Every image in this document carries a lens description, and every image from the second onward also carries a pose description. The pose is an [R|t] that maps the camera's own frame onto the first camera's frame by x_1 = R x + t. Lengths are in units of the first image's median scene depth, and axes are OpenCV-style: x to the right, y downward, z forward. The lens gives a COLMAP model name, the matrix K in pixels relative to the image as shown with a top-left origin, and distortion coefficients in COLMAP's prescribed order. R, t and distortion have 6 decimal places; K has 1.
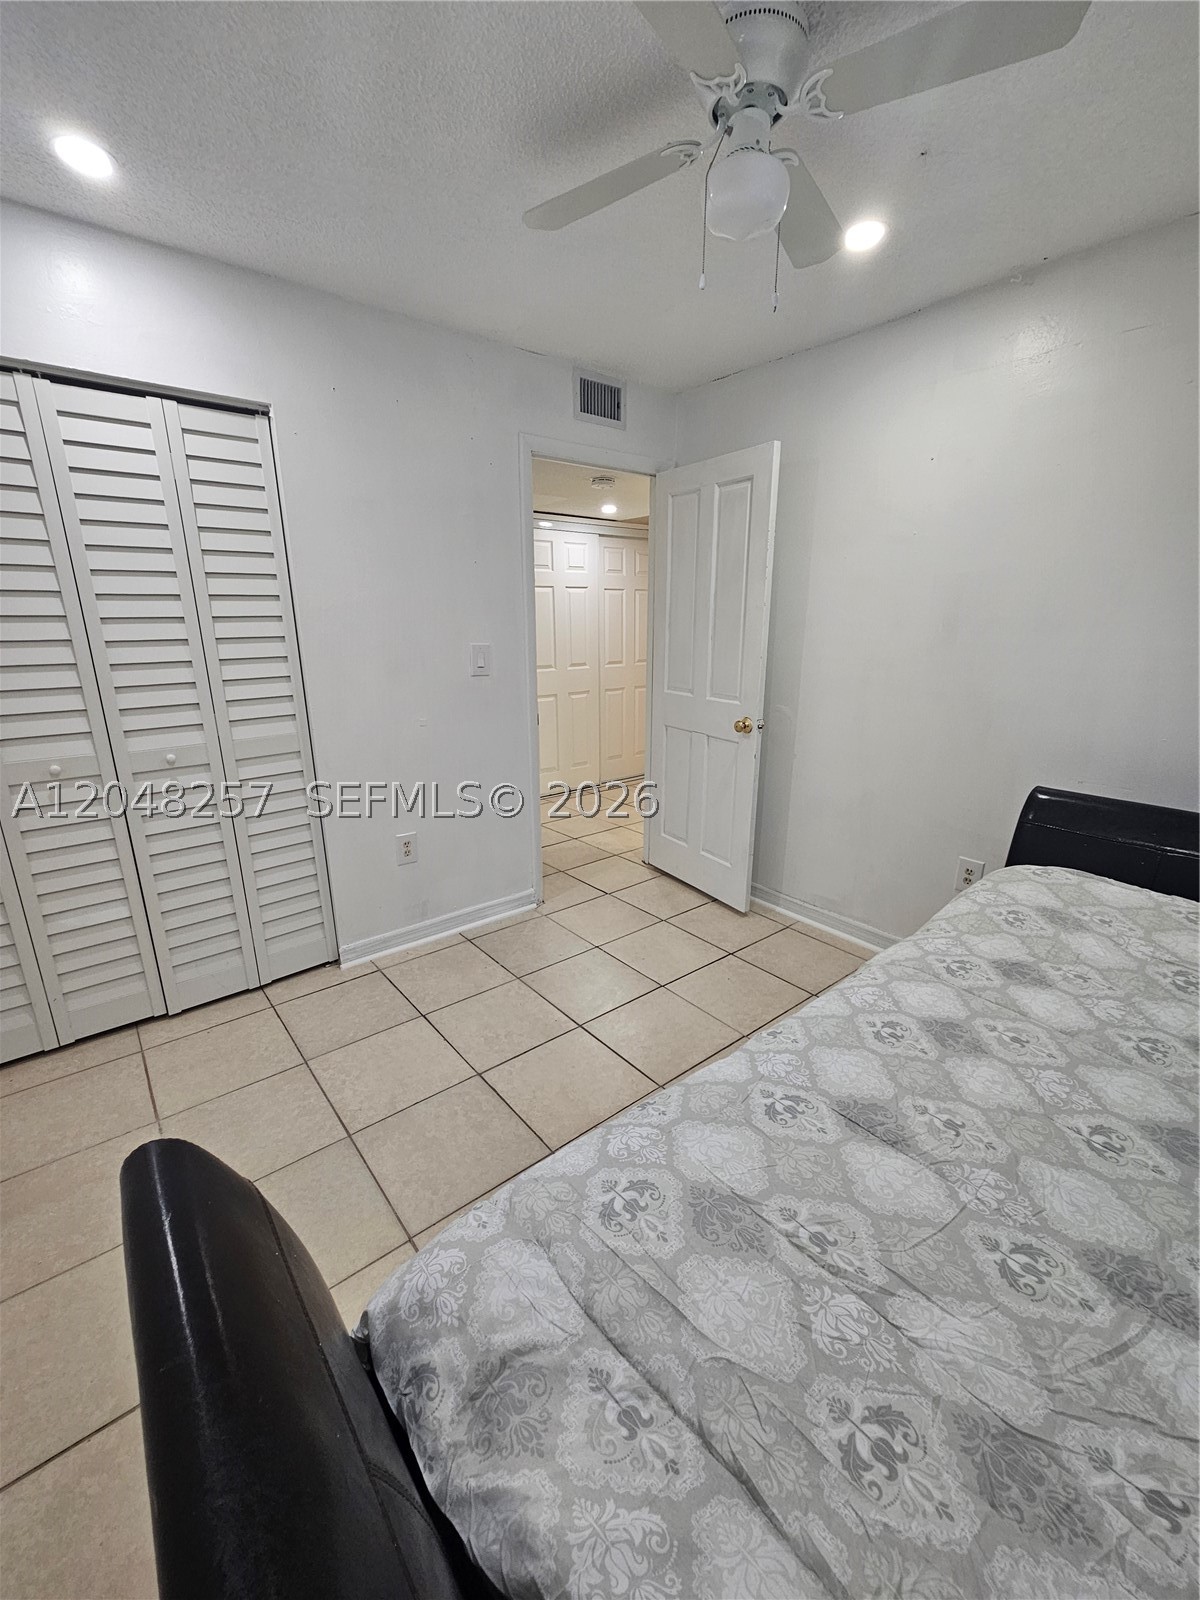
lens RADIAL K [[656.0, 0, 597.2], [0, 656.0, 800.9], [0, 0, 1]] dist [0.005246, -0.001919]
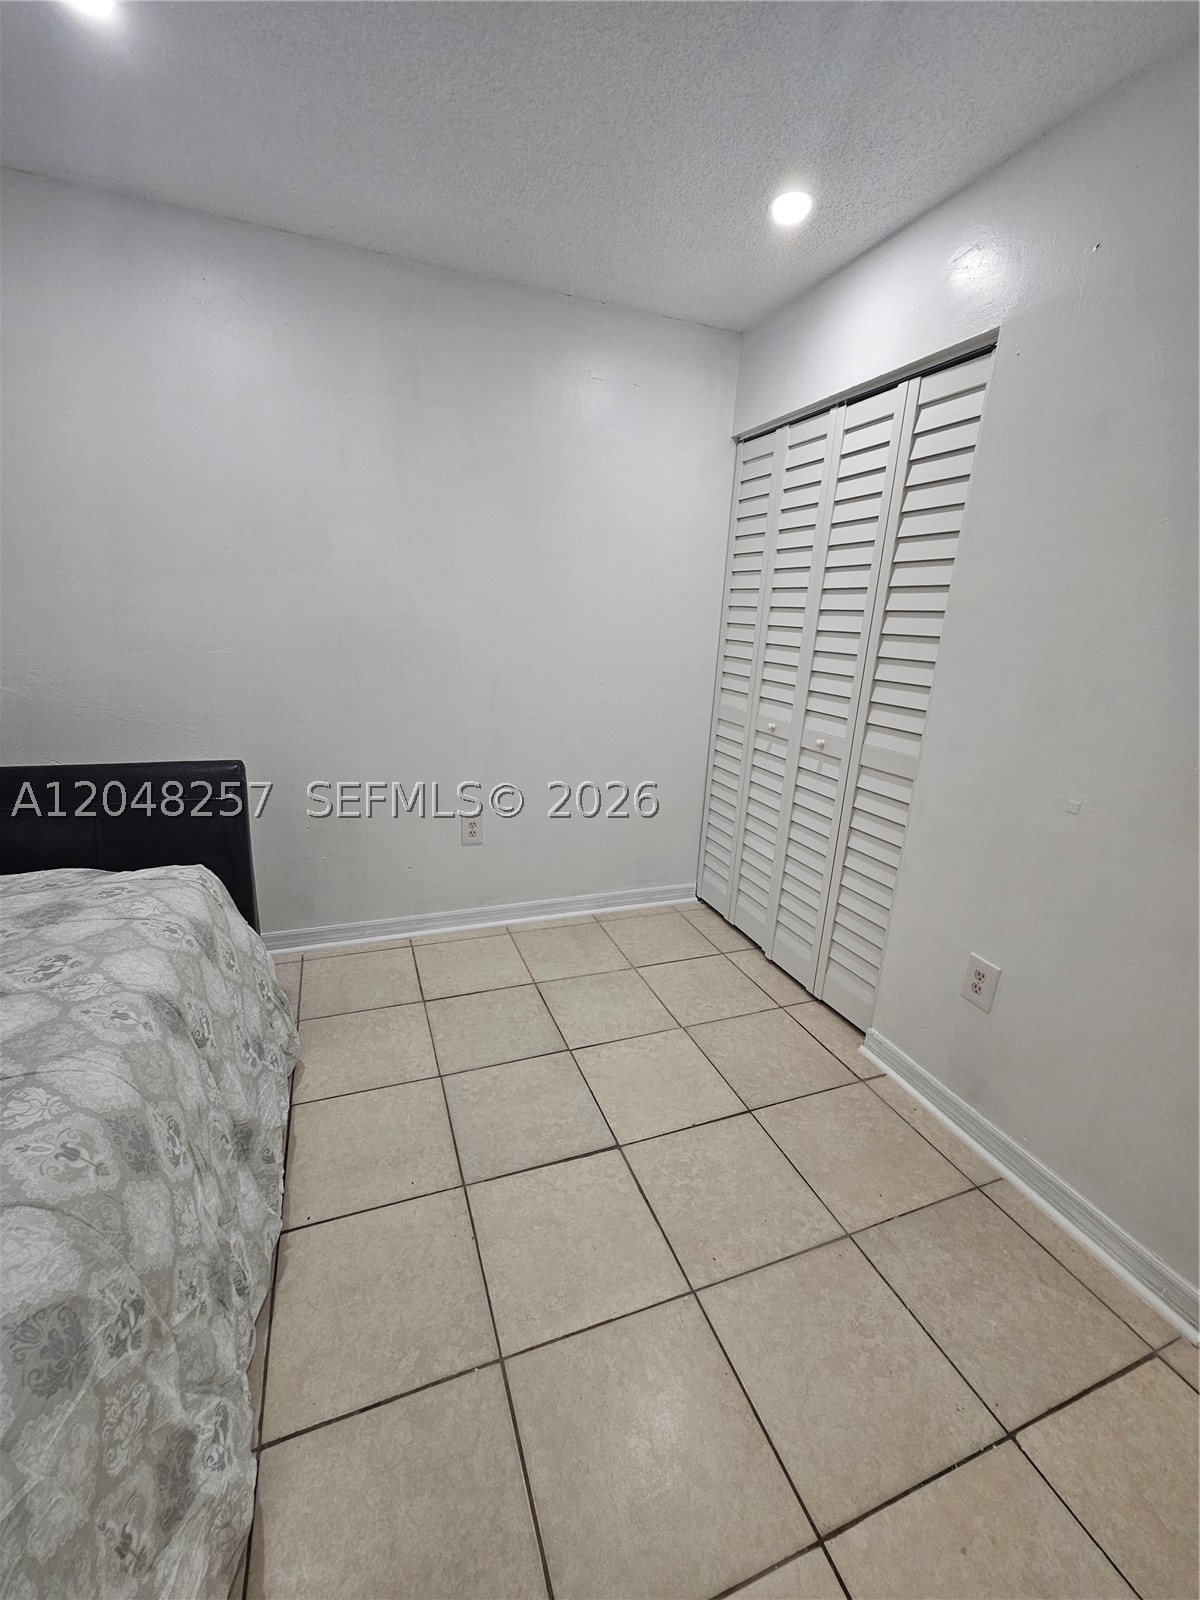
lens RADIAL K [[656.0, 0, 594.3], [0, 656.0, 800.3], [0, 0, 1]] dist [0.005246, -0.001919]
pose [[-0.317068, 0.253585, -0.913872, 0.467581], [-0.300793, 0.886955, 0.350476, -0.249768], [0.899440, 0.386011, -0.204949, 0.945756]]
